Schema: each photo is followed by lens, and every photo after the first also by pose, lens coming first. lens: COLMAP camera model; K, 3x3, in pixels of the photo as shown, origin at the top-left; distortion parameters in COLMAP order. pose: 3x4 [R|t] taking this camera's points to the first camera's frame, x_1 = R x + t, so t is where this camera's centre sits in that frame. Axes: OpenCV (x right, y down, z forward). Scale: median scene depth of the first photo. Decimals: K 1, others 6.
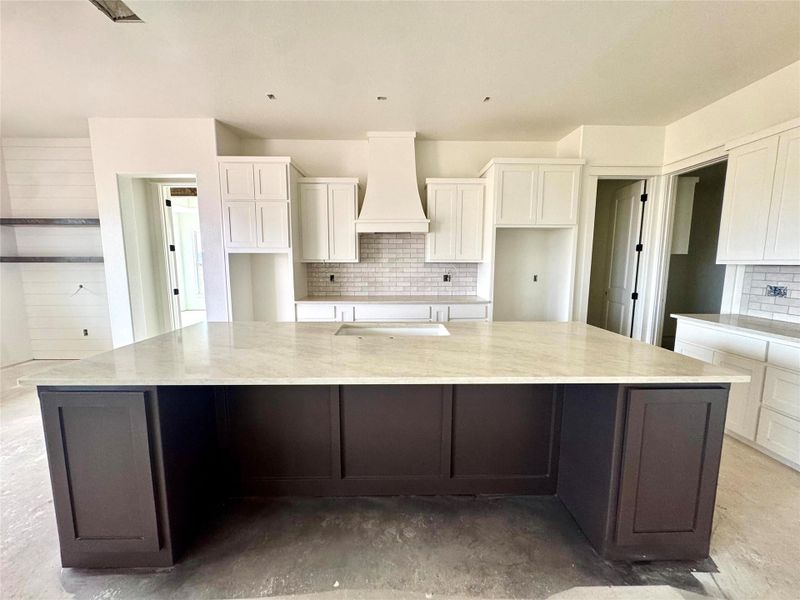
lens RADIAL K [[318.3, 0, 400.4], [0, 318.3, 299.6], [0, 0, 1]] dist [-0.002303, 0.000751]
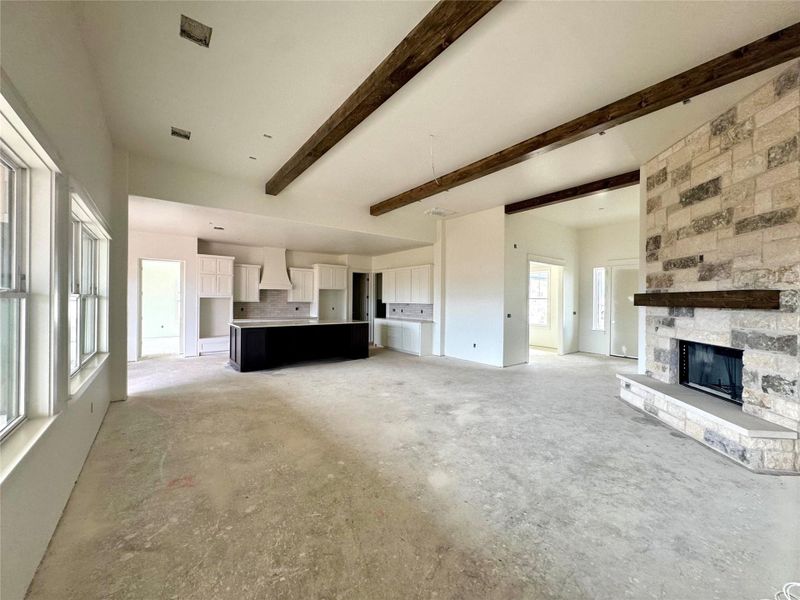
lens RADIAL K [[318.3, 0, 400.1], [0, 318.3, 299.4], [0, 0, 1]] dist [-0.002303, 0.000751]
pose [[0.803872, 0.007014, 0.594762, -0.695217], [0.063908, 0.993124, -0.098088, 0.153635], [-0.591360, 0.116860, 0.797896, -1.424217]]
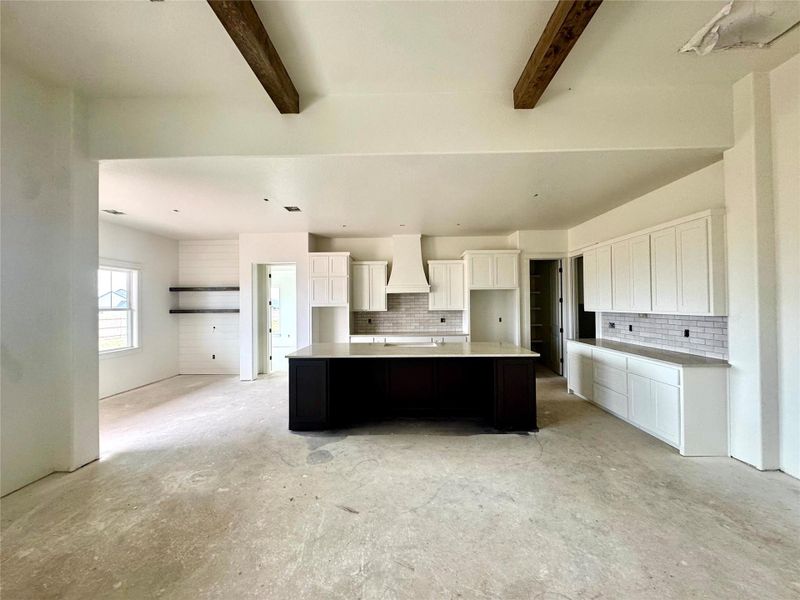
lens RADIAL K [[318.3, 0, 400.4], [0, 318.3, 300.3], [0, 0, 1]] dist [-0.002303, 0.000751]
pose [[0.999342, -0.011413, -0.034434, -0.008092], [0.006736, 0.991093, -0.133001, 0.047084], [0.035645, 0.132681, 0.990518, -0.639280]]
